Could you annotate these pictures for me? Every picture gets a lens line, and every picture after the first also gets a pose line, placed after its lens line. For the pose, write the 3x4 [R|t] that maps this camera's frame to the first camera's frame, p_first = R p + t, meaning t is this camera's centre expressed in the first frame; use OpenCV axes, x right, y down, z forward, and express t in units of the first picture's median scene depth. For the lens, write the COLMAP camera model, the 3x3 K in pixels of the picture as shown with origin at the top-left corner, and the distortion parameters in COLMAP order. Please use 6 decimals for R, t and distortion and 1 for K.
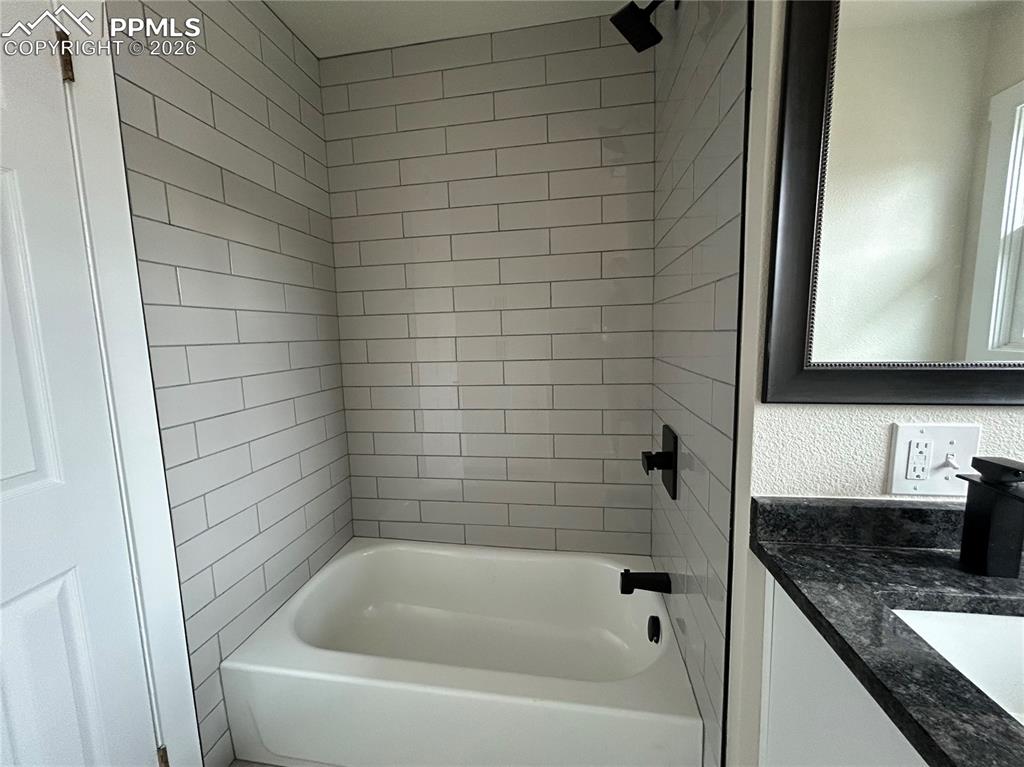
lens RADIAL K [[411.2, 0, 512.0], [0, 411.2, 383.5], [0, 0, 1]] dist [-0.000031, -0.000245]
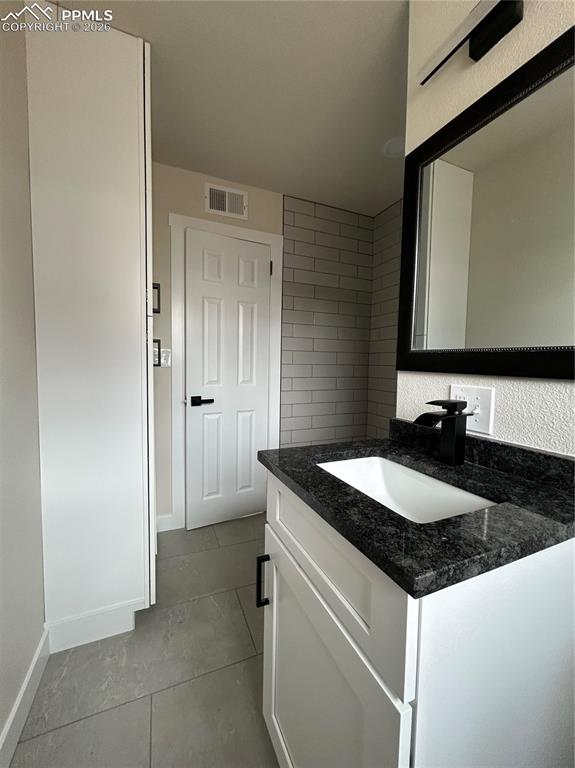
lens RADIAL K [[308.4, 0, 287.5], [0, 308.4, 384.0], [0, 0, 1]] dist [-0.000031, -0.000245]
pose [[0.540702, 0.091794, -0.836191, 1.142137], [-0.135869, 0.990507, 0.020878, 0.111736], [0.830169, 0.102323, 0.548041, -0.217060]]
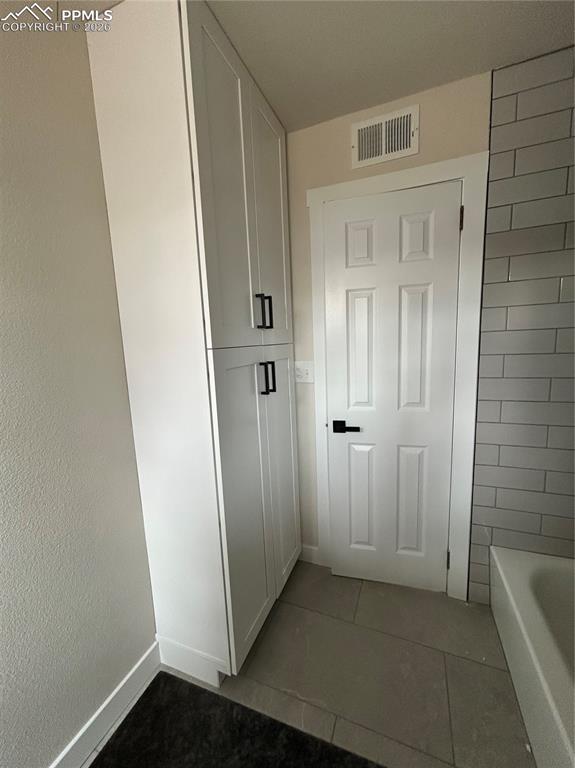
lens RADIAL K [[308.4, 0, 287.5], [0, 308.4, 384.0], [0, 0, 1]] dist [-0.000031, -0.000245]
pose [[-0.212699, 0.176243, -0.961092, 0.675503], [-0.073491, 0.977927, 0.195594, -0.174086], [0.974350, 0.112234, -0.195052, 0.456805]]
